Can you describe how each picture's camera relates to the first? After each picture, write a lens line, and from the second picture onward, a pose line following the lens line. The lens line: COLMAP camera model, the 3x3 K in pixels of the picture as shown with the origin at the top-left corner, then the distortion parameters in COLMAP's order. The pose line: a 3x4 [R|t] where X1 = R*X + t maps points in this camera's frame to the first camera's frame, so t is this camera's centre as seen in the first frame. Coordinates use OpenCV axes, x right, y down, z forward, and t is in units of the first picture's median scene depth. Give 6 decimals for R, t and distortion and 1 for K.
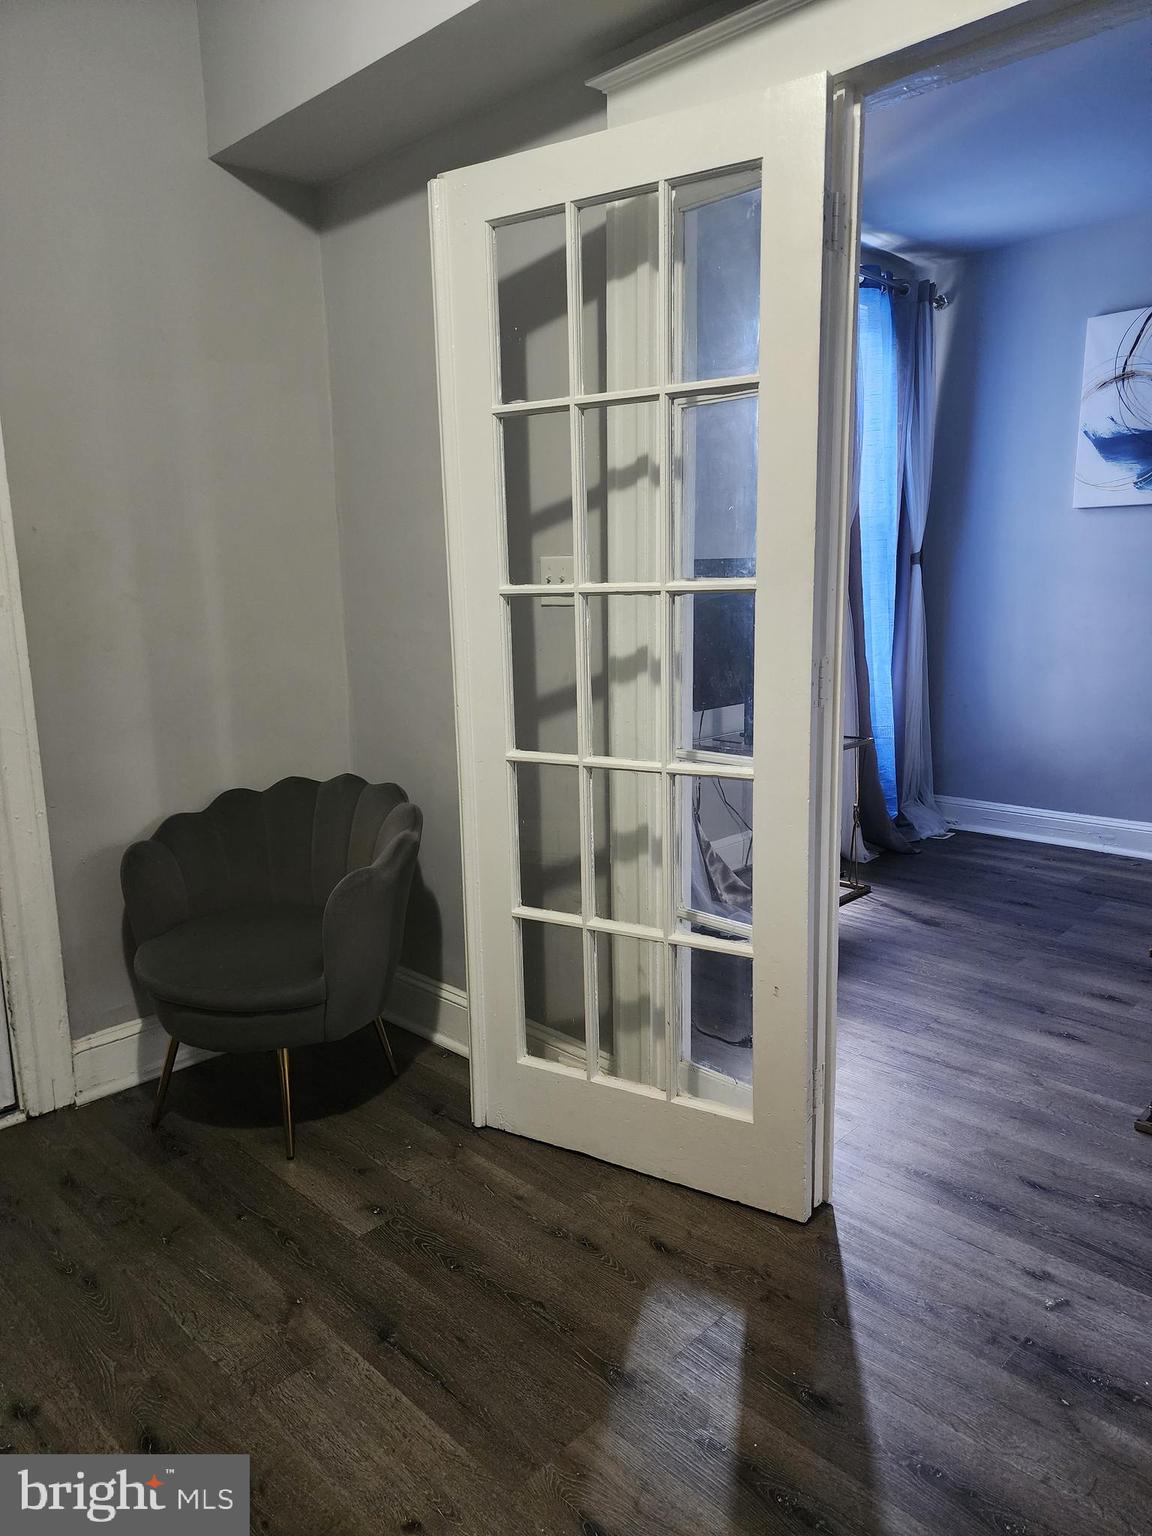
lens RADIAL K [[1021.0, 0, 574.8], [0, 1021.0, 778.1], [0, 0, 1]] dist [0.052472, -0.044804]
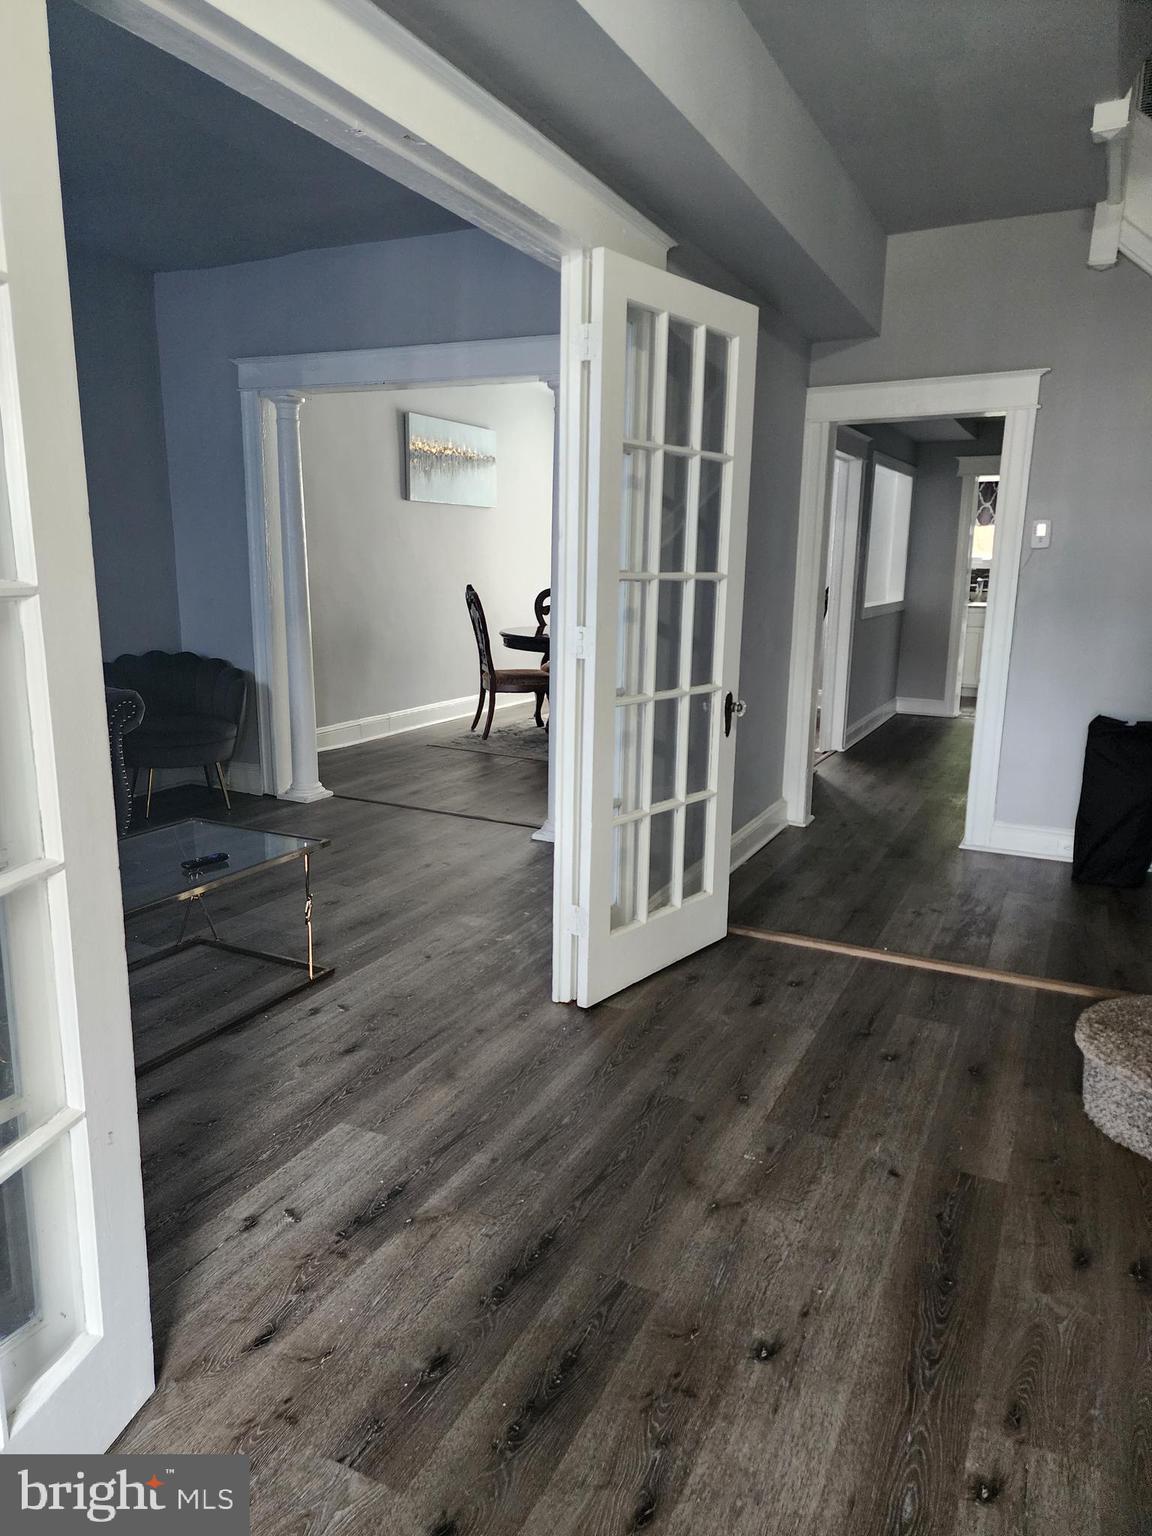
lens RADIAL K [[1029.6, 0, 585.4], [0, 1029.6, 753.2], [0, 0, 1]] dist [0.081567, -0.066637]
pose [[-0.307059, -0.166546, 0.937004, -0.713536], [0.181781, 0.956177, 0.229524, -0.205562], [-0.934168, 0.240808, -0.263327, 1.015284]]
